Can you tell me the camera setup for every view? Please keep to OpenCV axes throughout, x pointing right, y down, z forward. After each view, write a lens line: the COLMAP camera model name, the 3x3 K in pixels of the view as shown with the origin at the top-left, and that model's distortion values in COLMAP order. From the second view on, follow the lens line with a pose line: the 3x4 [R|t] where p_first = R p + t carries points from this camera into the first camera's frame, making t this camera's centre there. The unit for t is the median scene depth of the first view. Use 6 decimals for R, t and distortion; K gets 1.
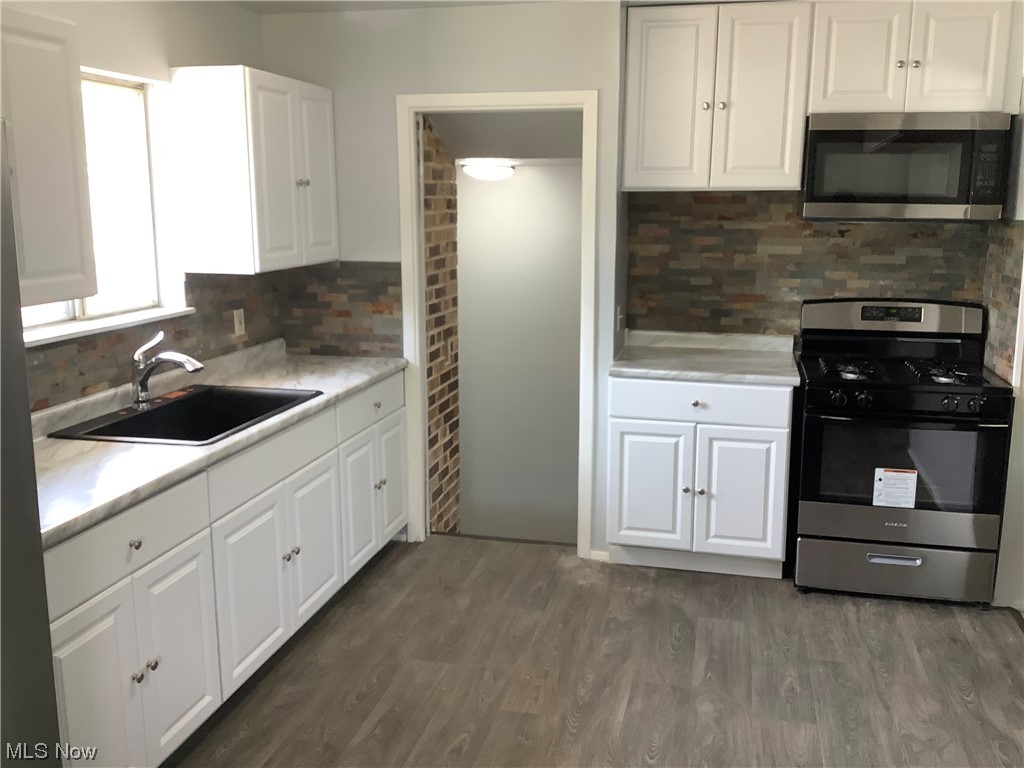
lens RADIAL K [[922.4, 0, 507.7], [0, 922.4, 382.0], [0, 0, 1]] dist [0.060165, -0.129084]
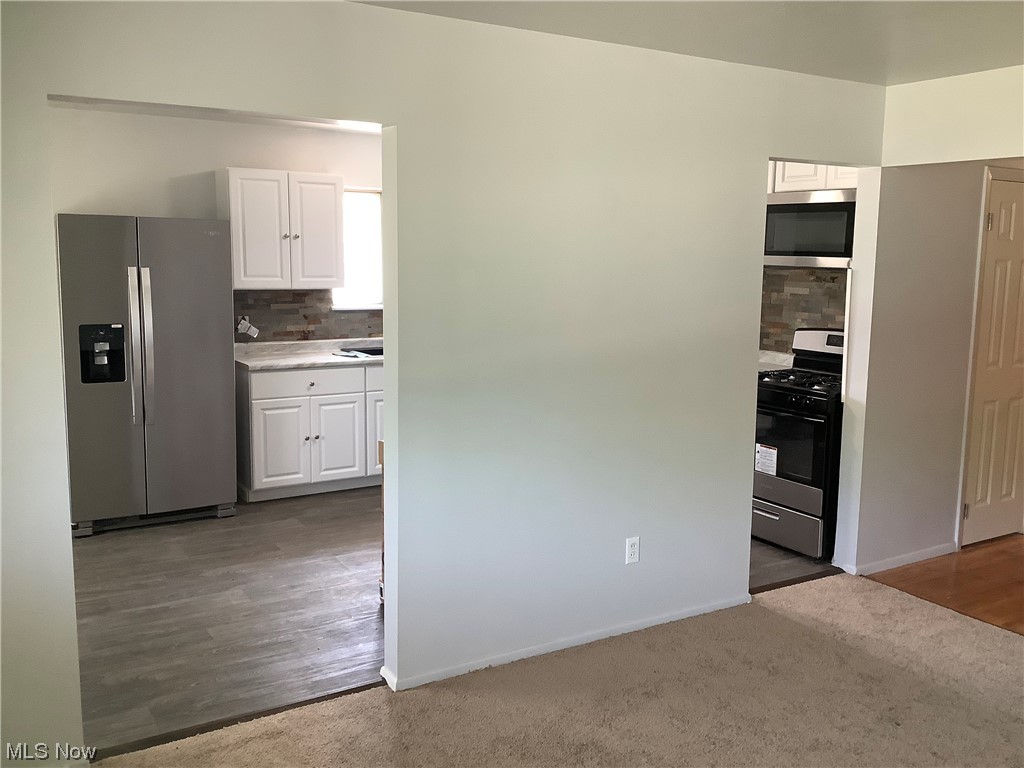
lens RADIAL K [[922.4, 0, 528.0], [0, 922.4, 383.0], [0, 0, 1]] dist [0.060165, -0.129084]
pose [[0.713126, 0.109708, -0.692399, 1.109565], [-0.146748, 0.989158, 0.005587, 0.045528], [0.685505, 0.097624, 0.721494, -0.255293]]
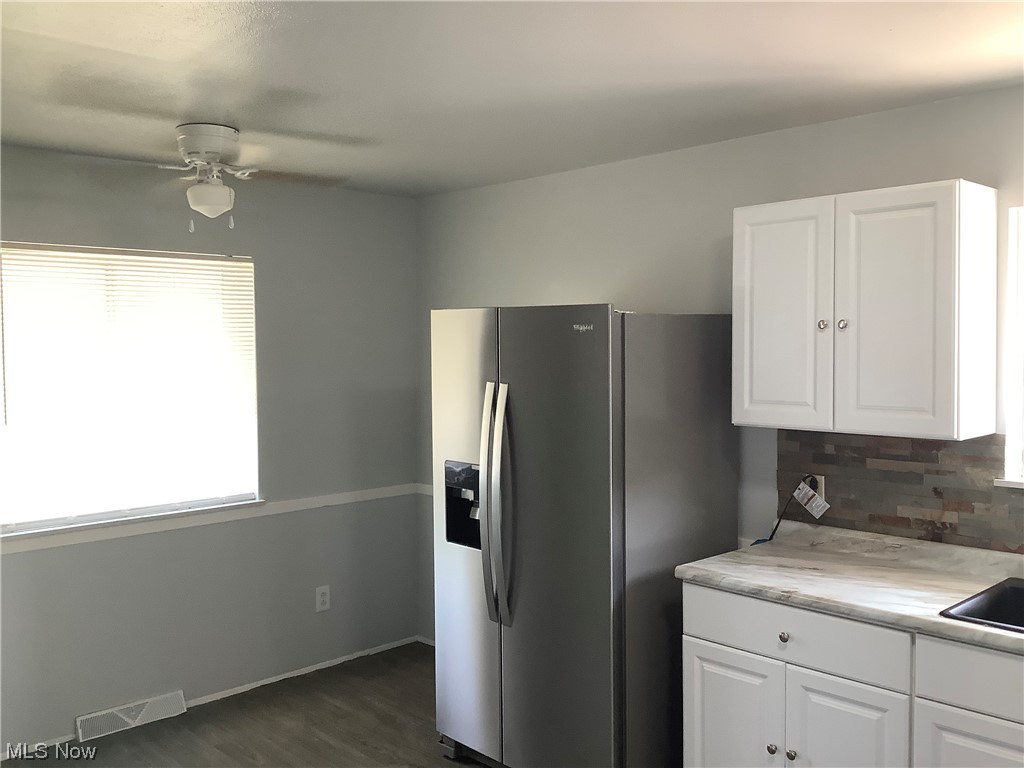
lens RADIAL K [[922.4, 0, 513.5], [0, 922.4, 381.9], [0, 0, 1]] dist [0.060165, -0.129084]
pose [[-0.542151, 0.036598, -0.839484, 0.479785], [-0.152519, 0.978170, 0.141143, -0.160826], [0.826323, 0.204558, -0.524734, 0.803939]]
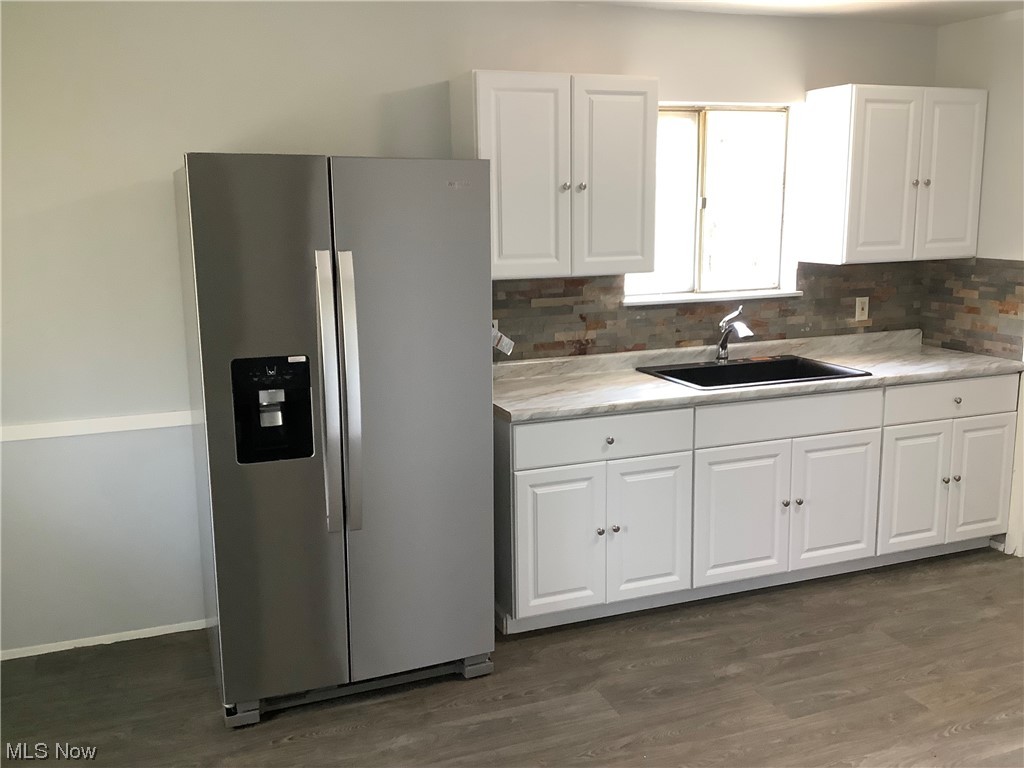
lens RADIAL K [[922.4, 0, 513.3], [0, 922.4, 385.6], [0, 0, 1]] dist [0.060165, -0.129084]
pose [[0.561547, 0.151032, -0.813544, 0.435947], [-0.143636, 0.986066, 0.083916, -0.007123], [0.814883, 0.069731, 0.575416, 0.019850]]
